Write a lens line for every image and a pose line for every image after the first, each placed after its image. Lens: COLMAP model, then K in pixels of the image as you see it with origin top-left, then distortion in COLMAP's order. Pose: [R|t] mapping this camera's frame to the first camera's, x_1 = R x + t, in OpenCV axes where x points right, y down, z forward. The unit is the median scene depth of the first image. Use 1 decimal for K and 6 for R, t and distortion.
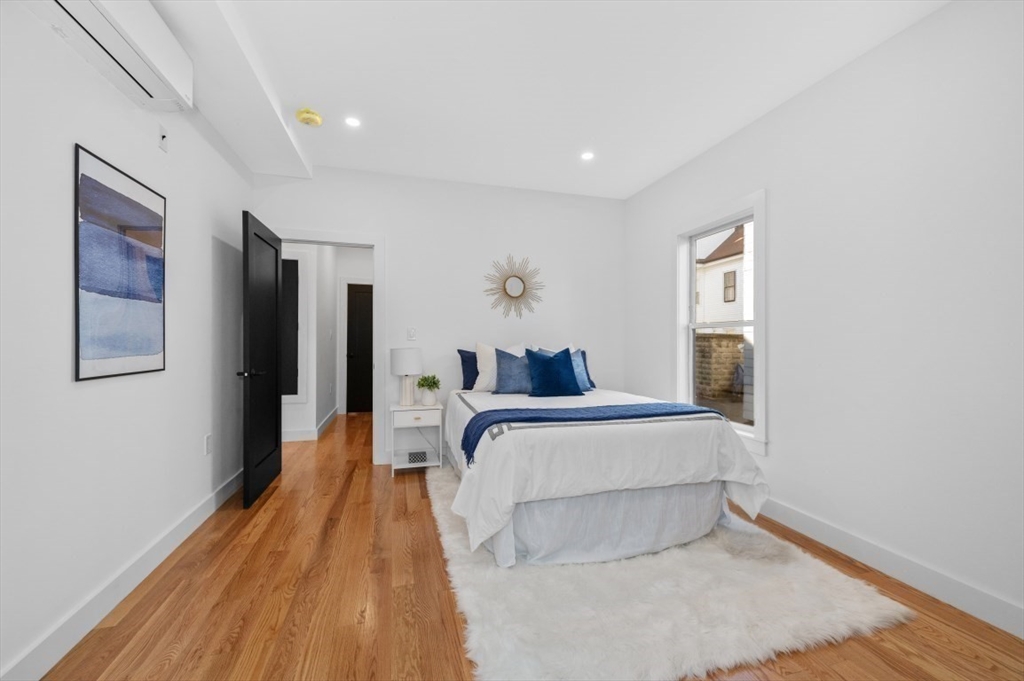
lens RADIAL K [[410.3, 0, 508.8], [0, 410.3, 344.3], [0, 0, 1]] dist [-0.000186, -0.000143]
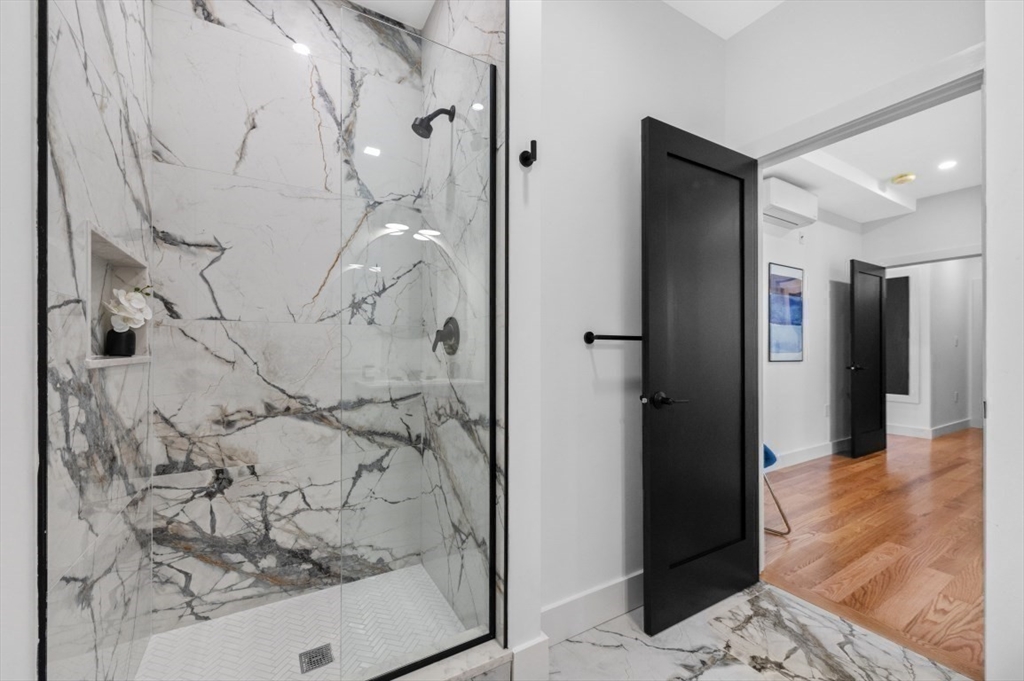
lens RADIAL K [[410.3, 0, 508.8], [0, 410.3, 344.3], [0, 0, 1]] dist [-0.000186, -0.000143]
pose [[0.272562, -0.010998, -0.962075, 0.592574], [-0.009436, 0.999856, -0.014104, 0.026393], [0.962092, 0.012923, 0.272419, -0.795063]]
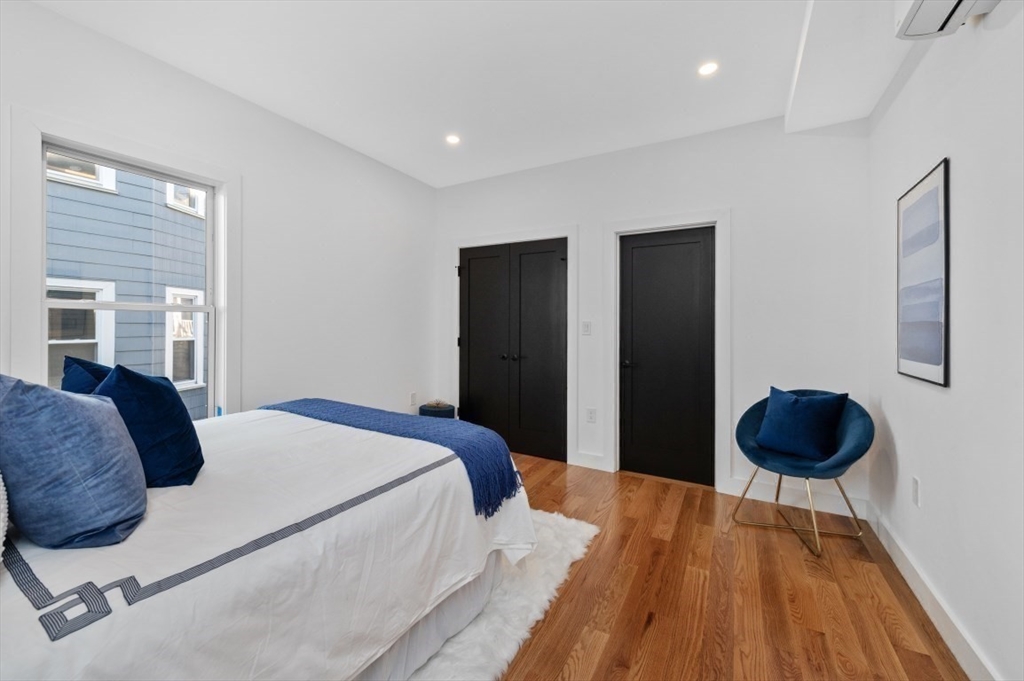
lens RADIAL K [[410.3, 0, 508.8], [0, 410.3, 344.3], [0, 0, 1]] dist [-0.000186, -0.000143]
pose [[-0.720511, -0.014231, 0.693298, -0.618616], [-0.003727, 0.999854, 0.016650, -0.008523], [-0.693434, 0.009413, -0.720459, 1.523308]]
